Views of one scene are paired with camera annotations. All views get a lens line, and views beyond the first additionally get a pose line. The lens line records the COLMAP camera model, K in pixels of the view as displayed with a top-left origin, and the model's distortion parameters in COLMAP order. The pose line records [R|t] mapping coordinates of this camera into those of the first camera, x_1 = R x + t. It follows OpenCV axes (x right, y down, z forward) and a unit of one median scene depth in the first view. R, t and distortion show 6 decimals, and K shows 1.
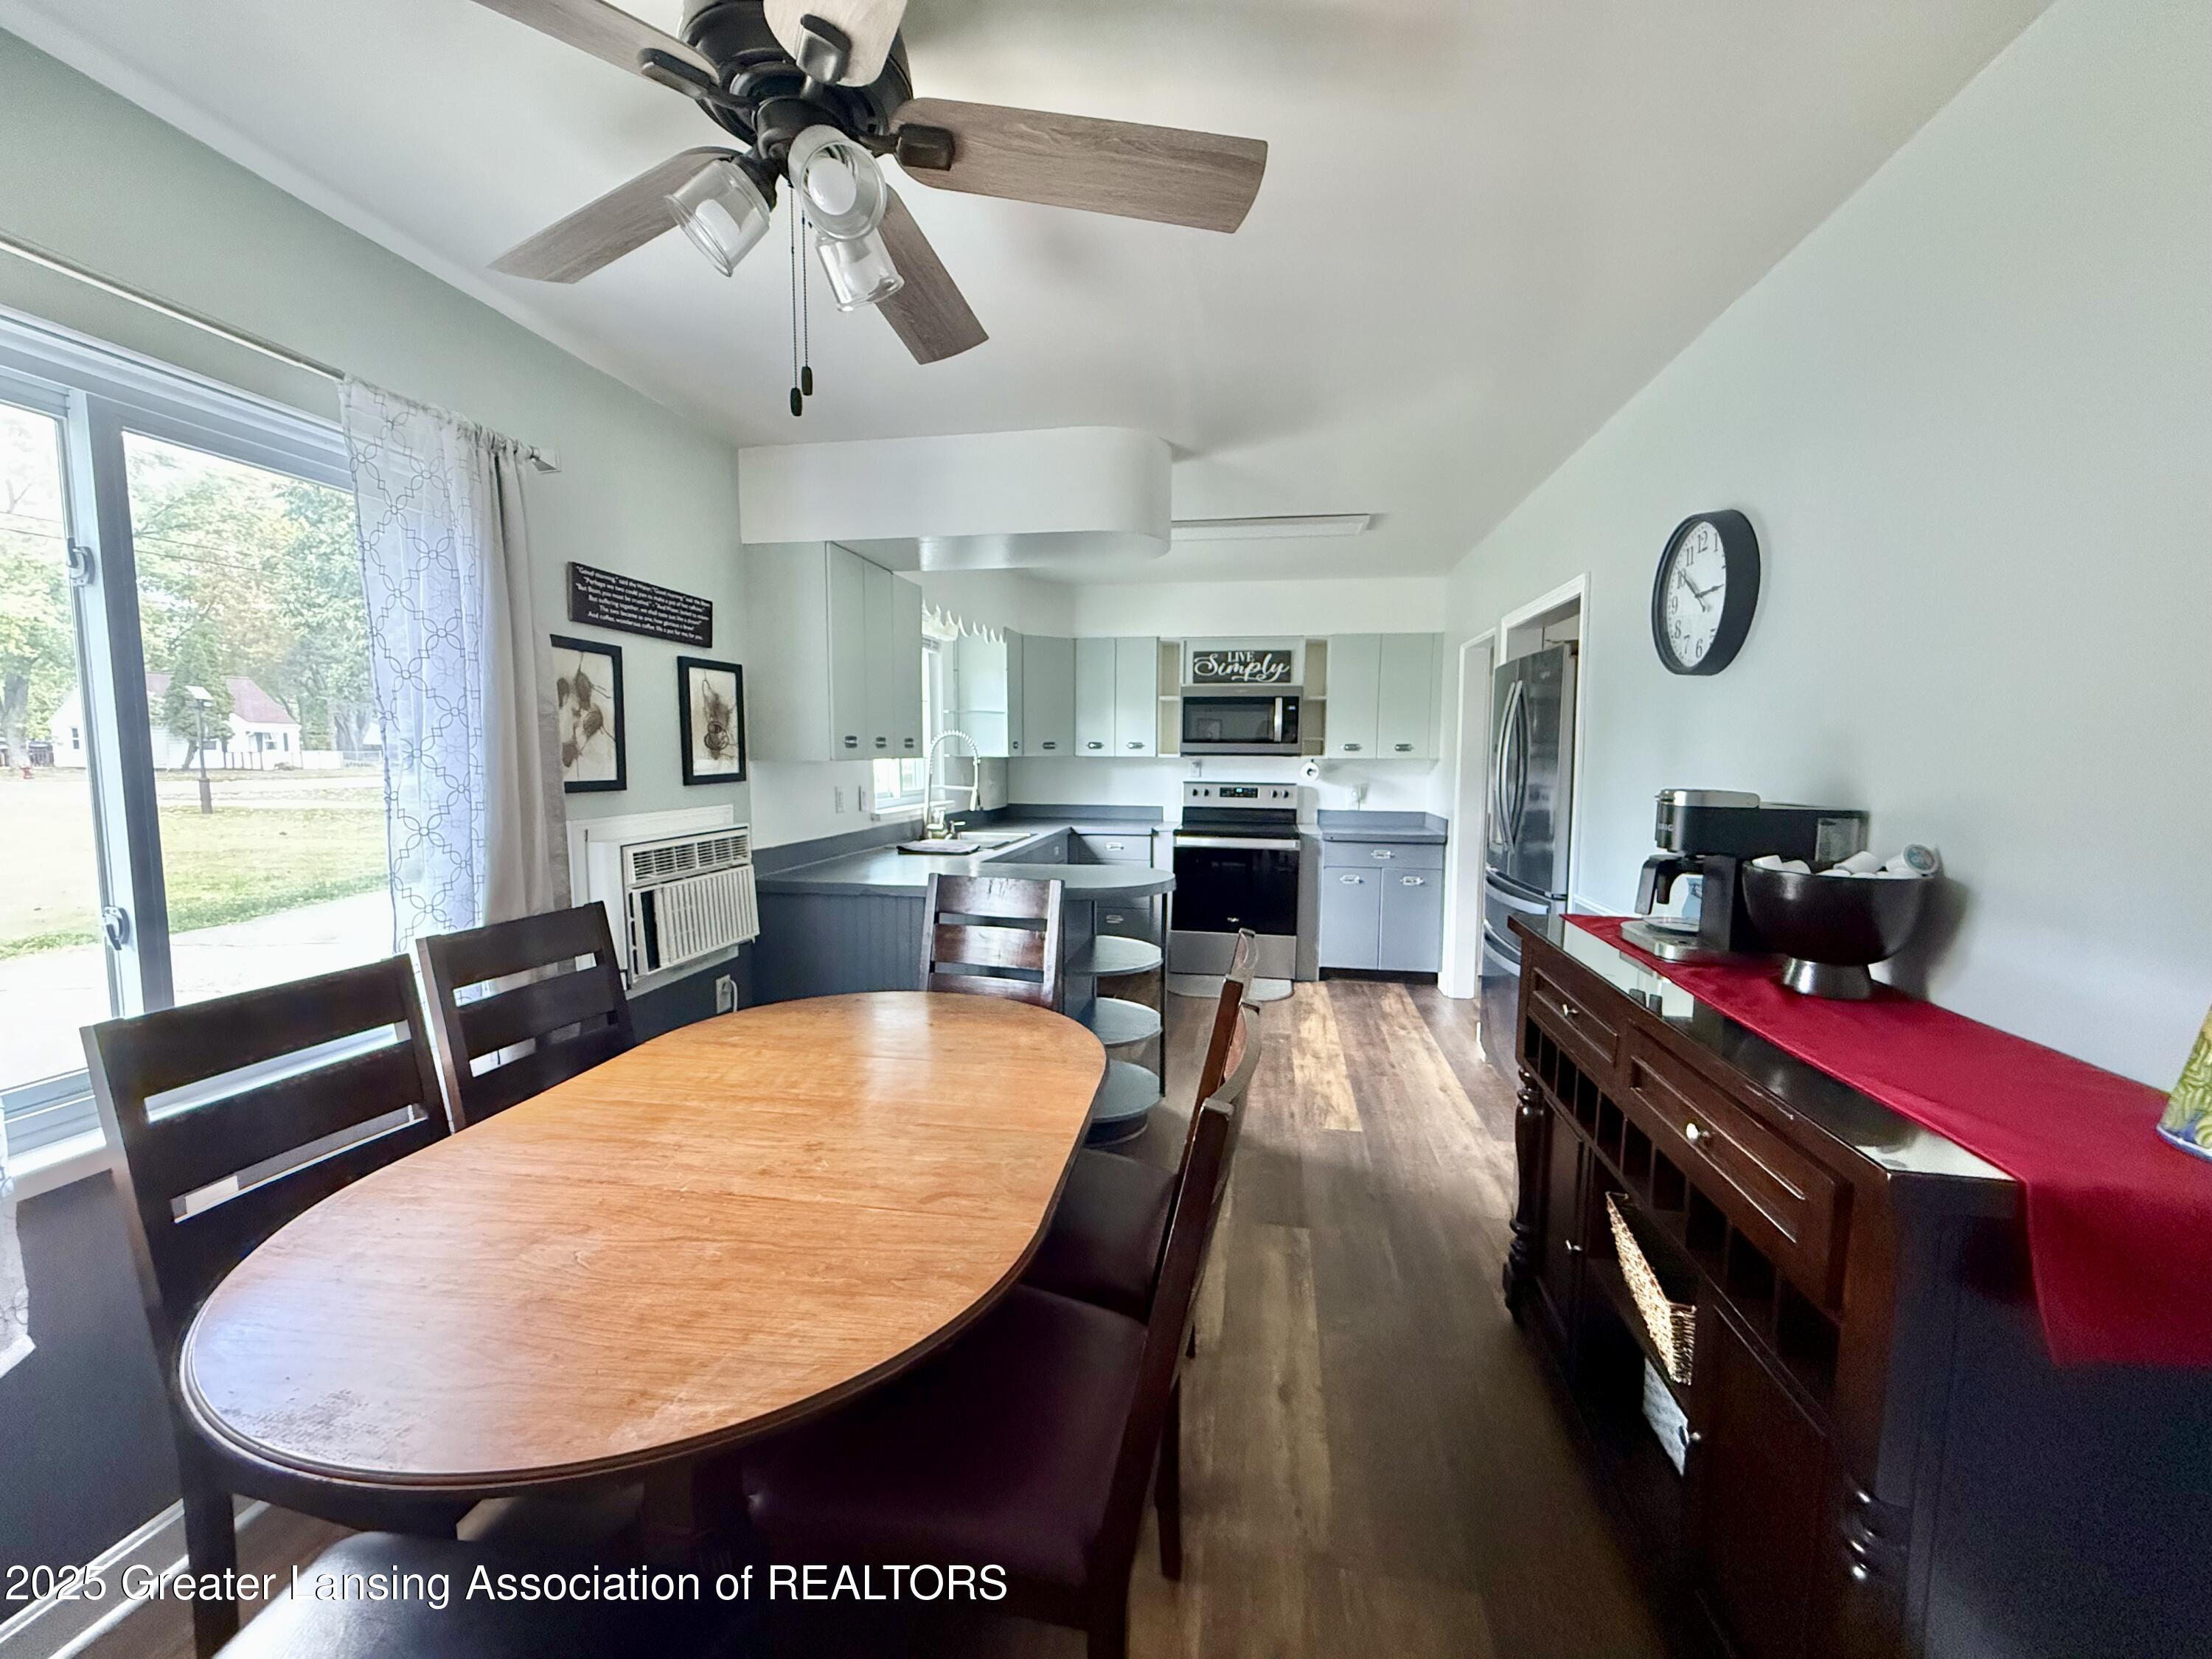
lens RADIAL K [[882.7, 0, 1101.5], [0, 882.7, 831.3], [0, 0, 1]] dist [0.003533, -0.000029]
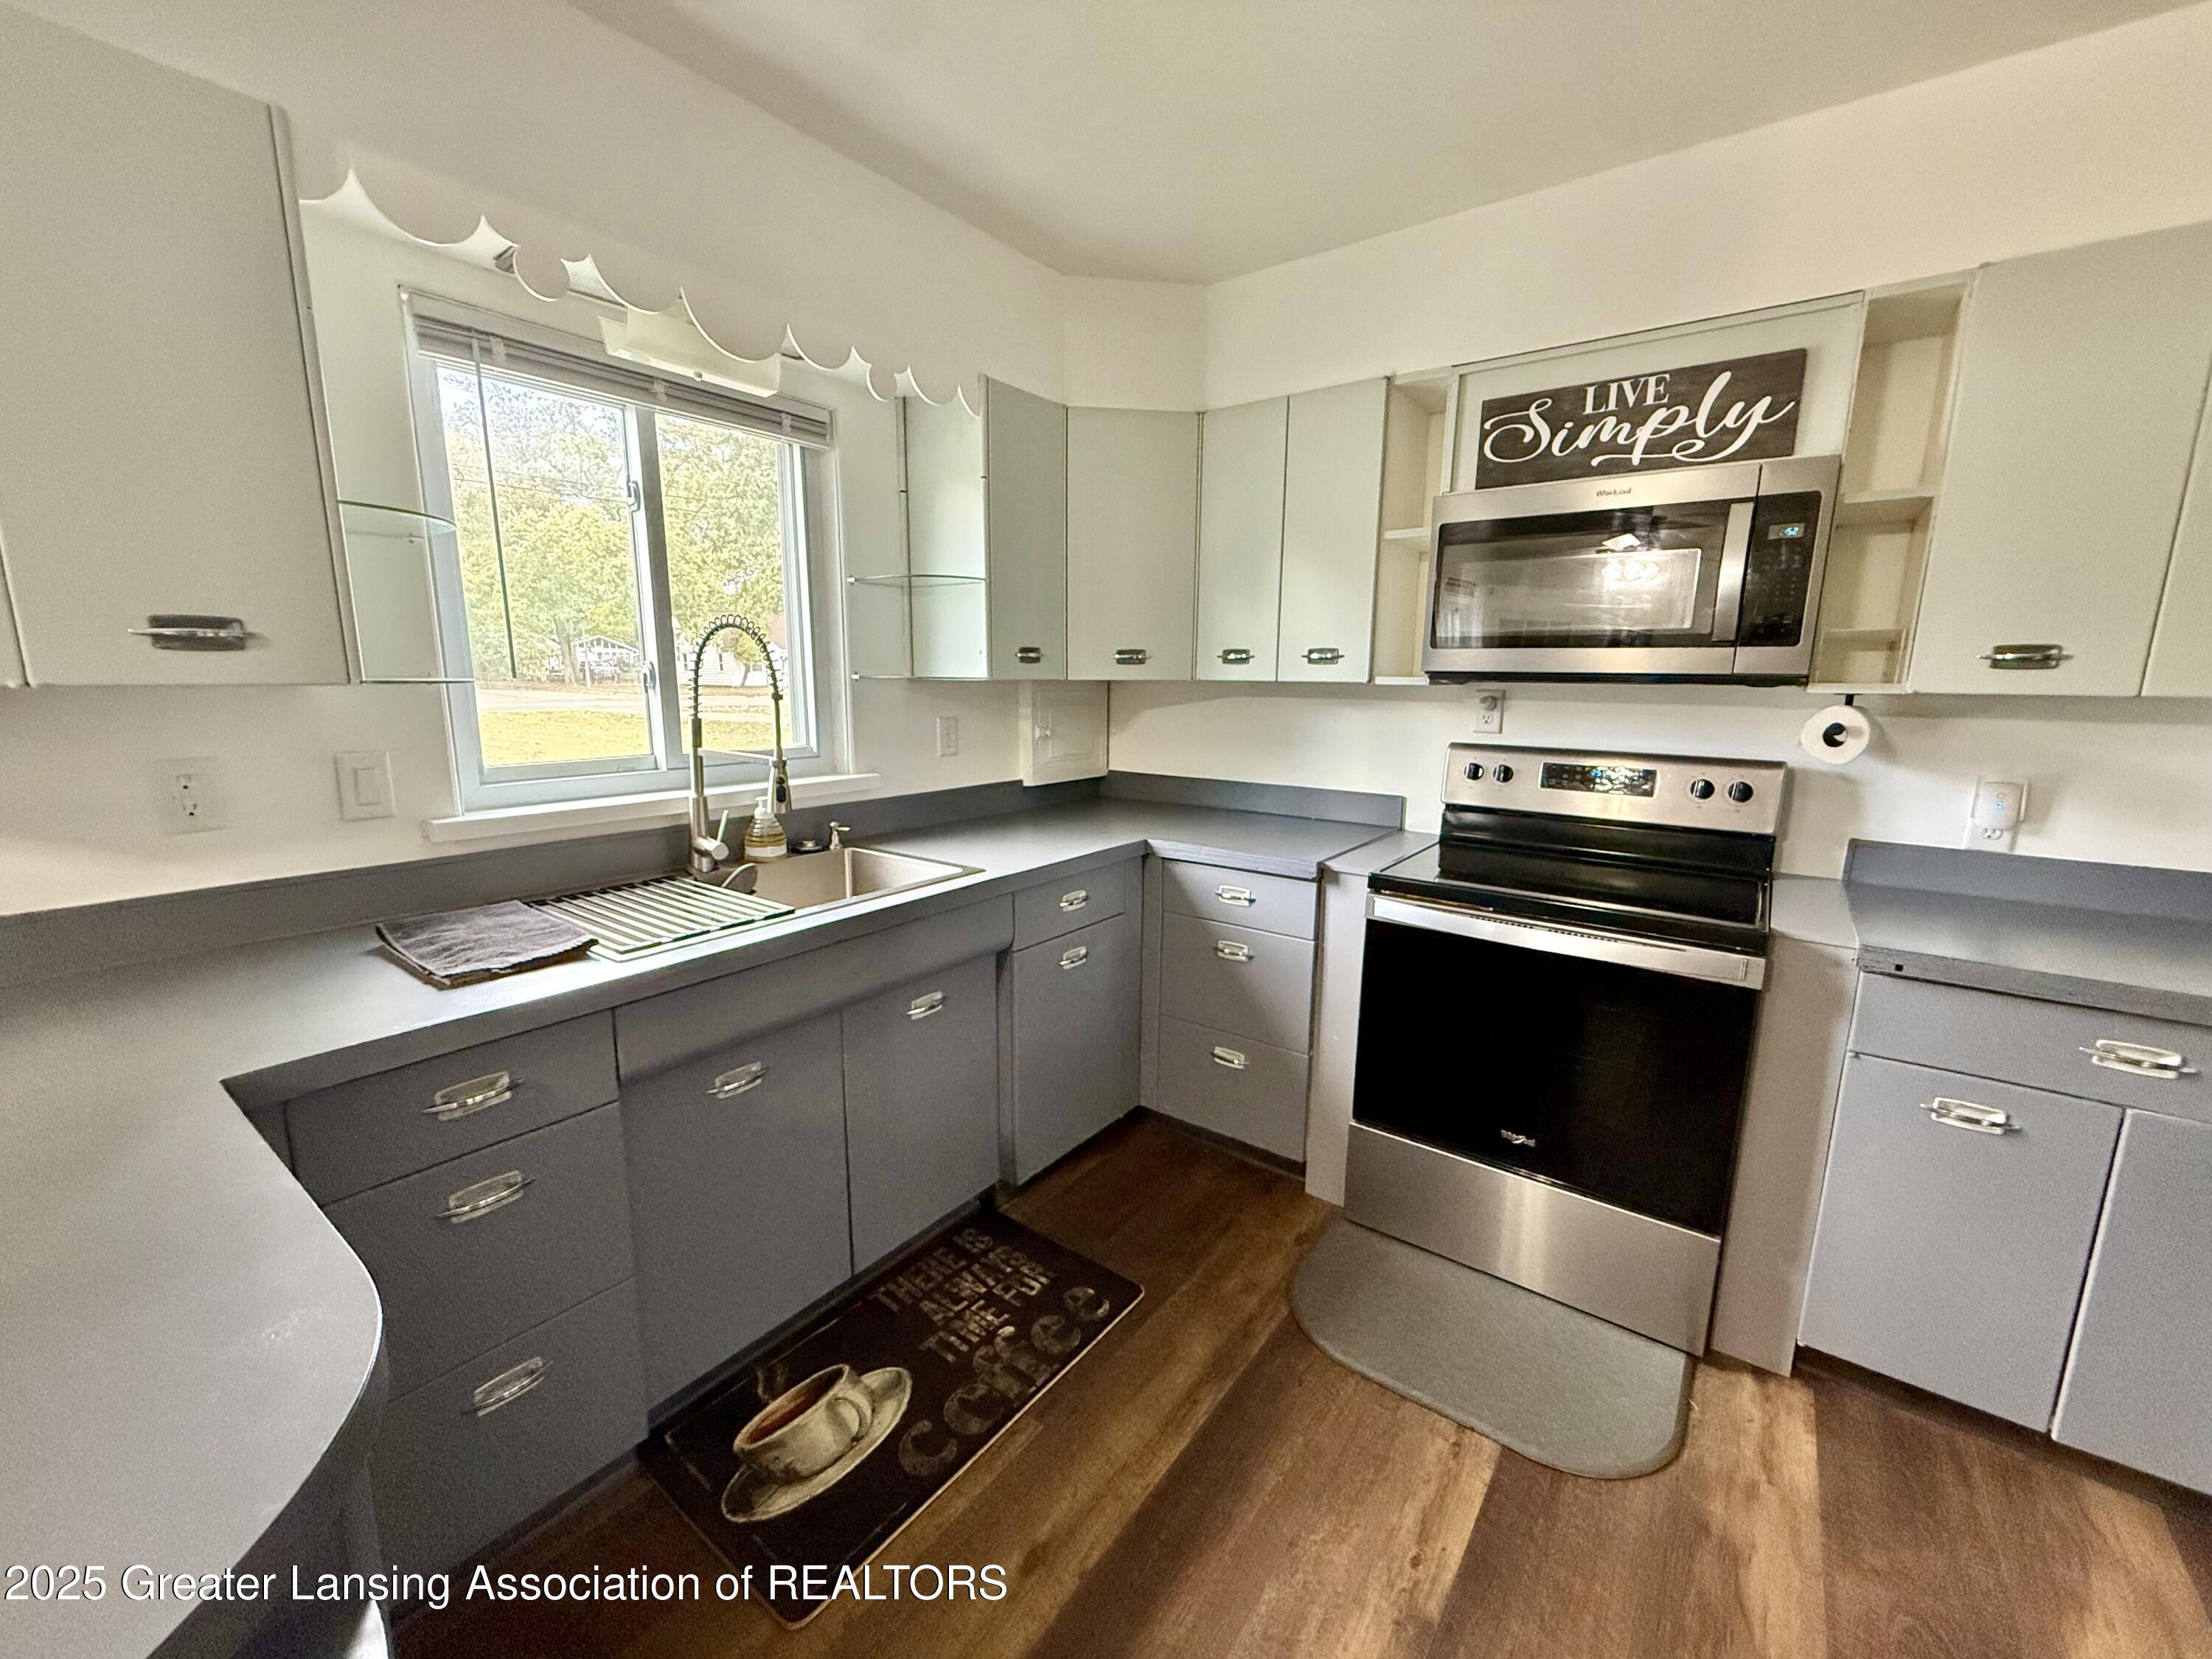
lens RADIAL K [[882.7, 0, 1116.6], [0, 882.7, 828.0], [0, 0, 1]] dist [0.003533, -0.000029]
pose [[0.896157, 0.079496, -0.436557, 0.147280], [-0.043723, 0.994853, 0.091405, -0.051545], [0.441577, -0.062825, 0.895021, 0.600604]]
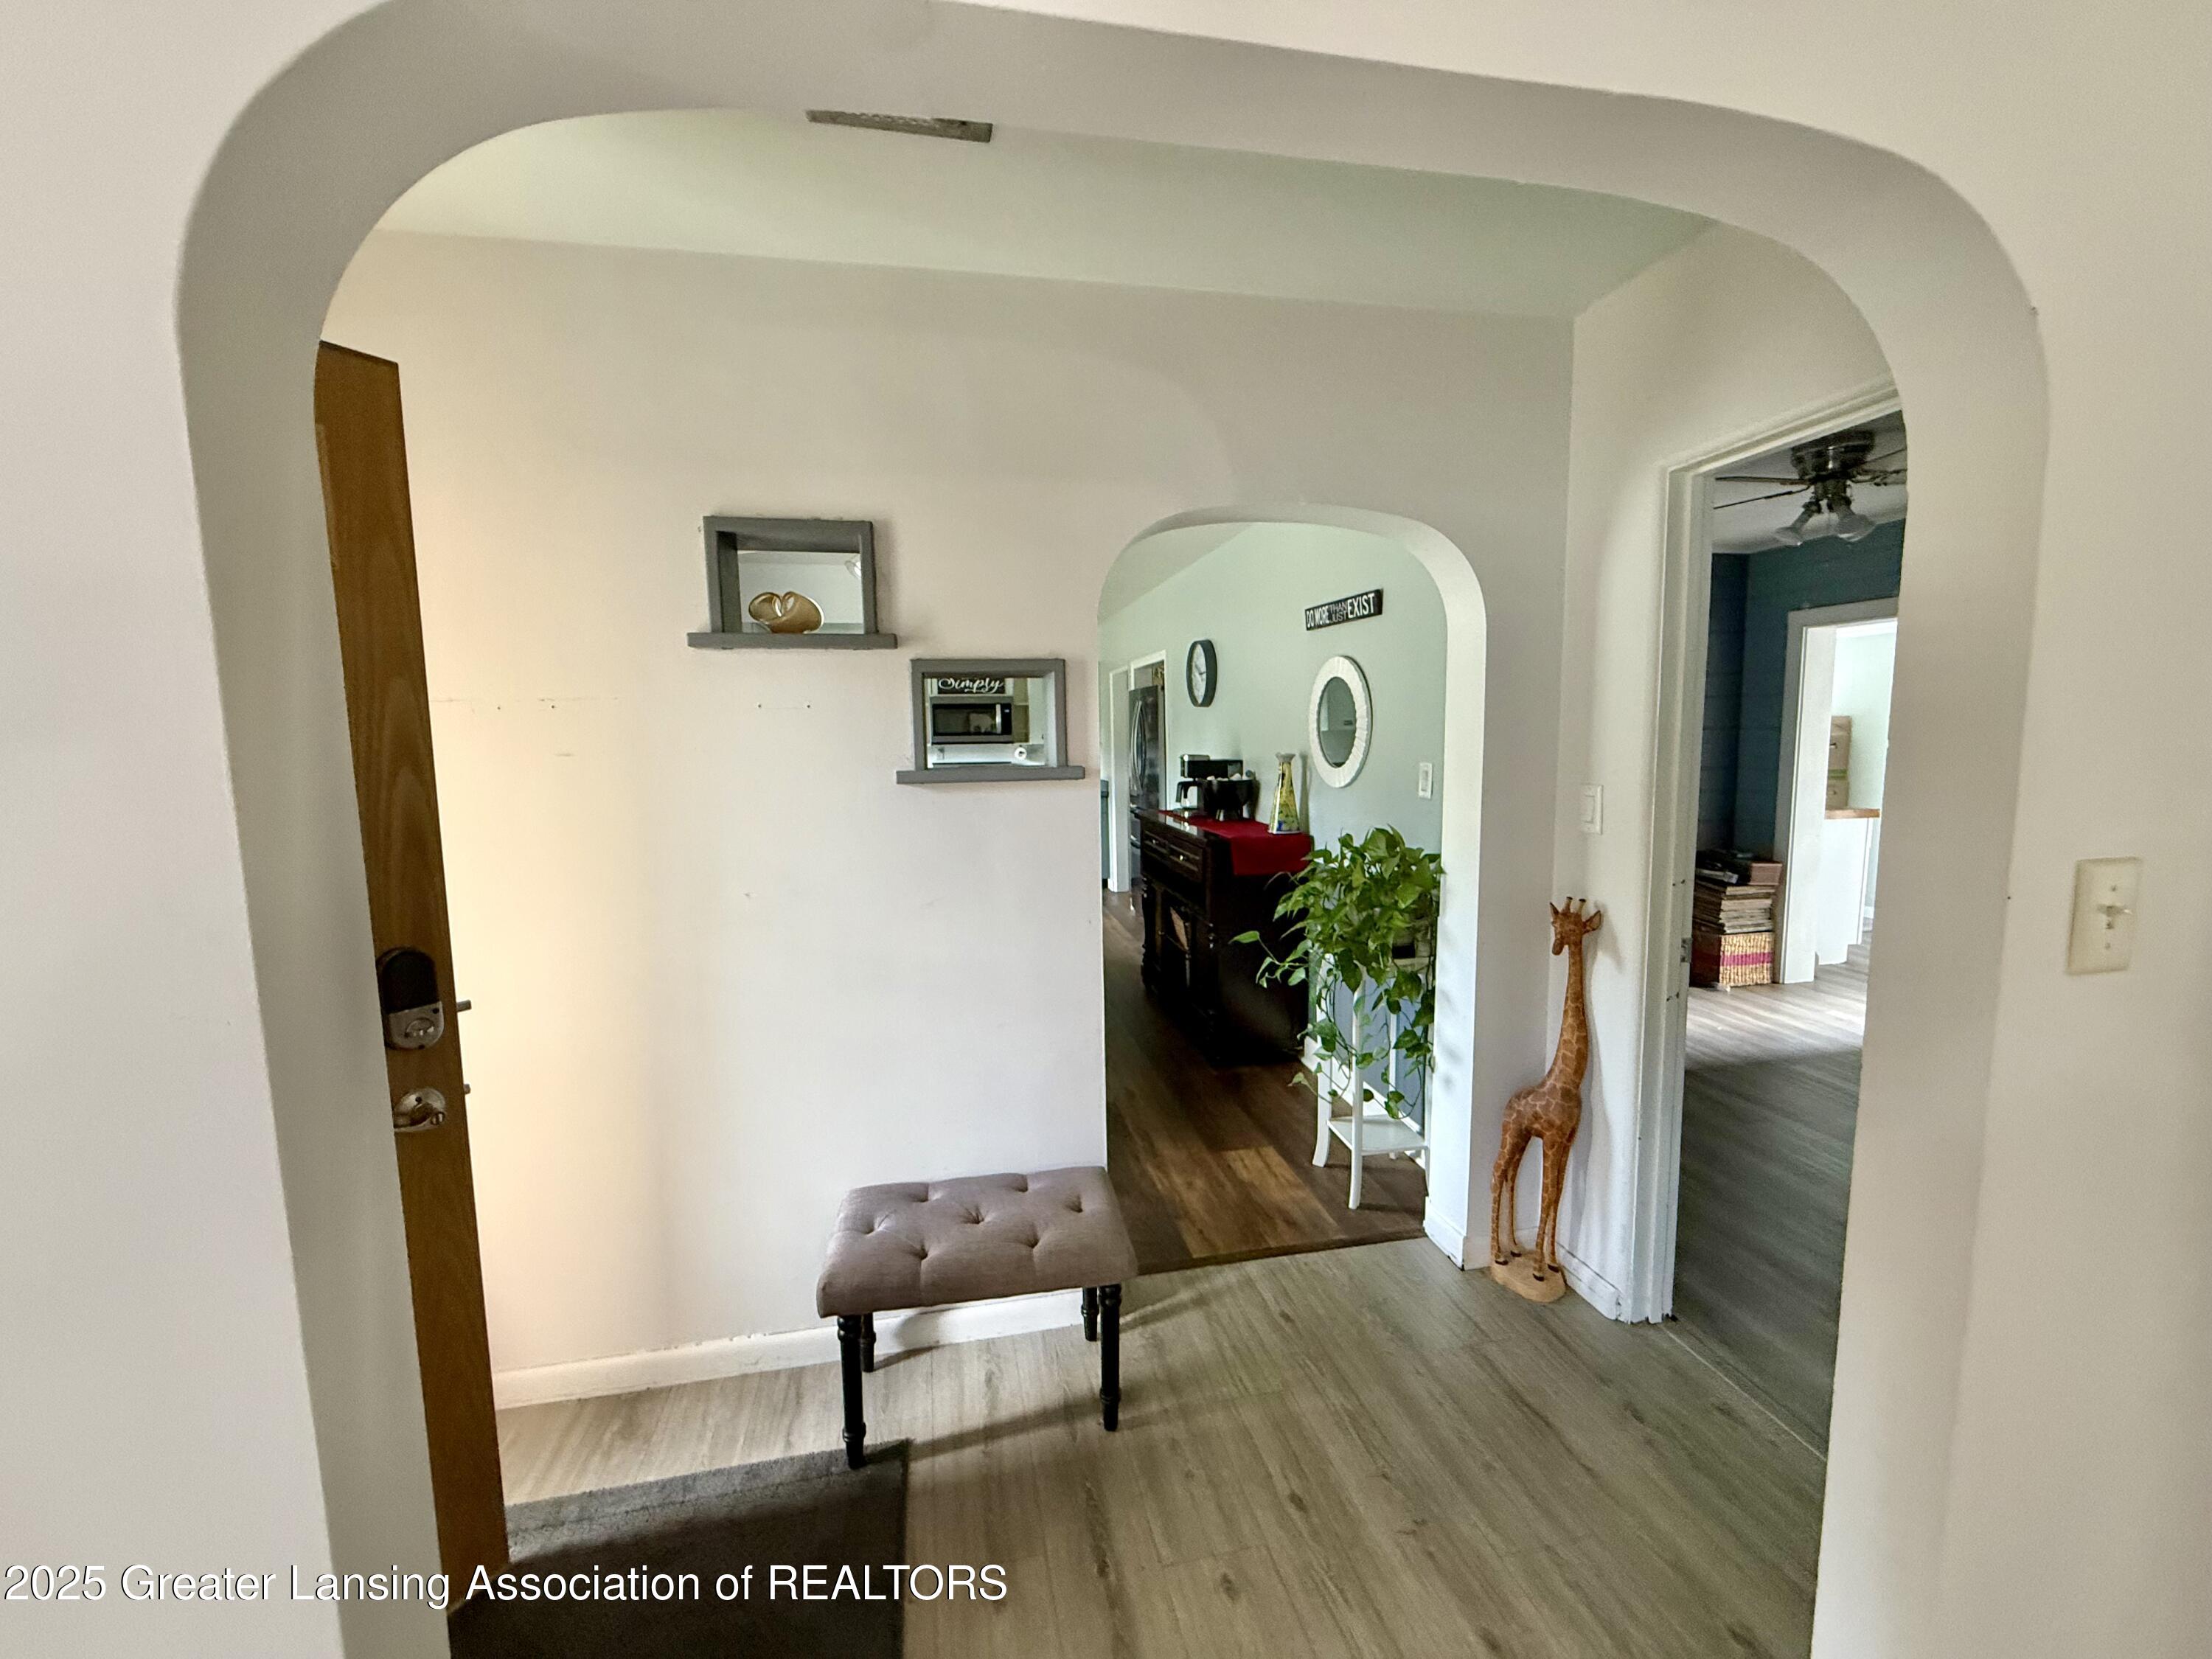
lens RADIAL K [[882.7, 0, 1105.8], [0, 882.7, 827.9], [0, 0, 1]] dist [0.003533, -0.000029]
pose [[0.931536, -0.060201, 0.358632, -0.173943], [0.055735, 0.998185, 0.022790, 0.031557], [-0.359353, -0.001241, 0.933201, -0.446221]]
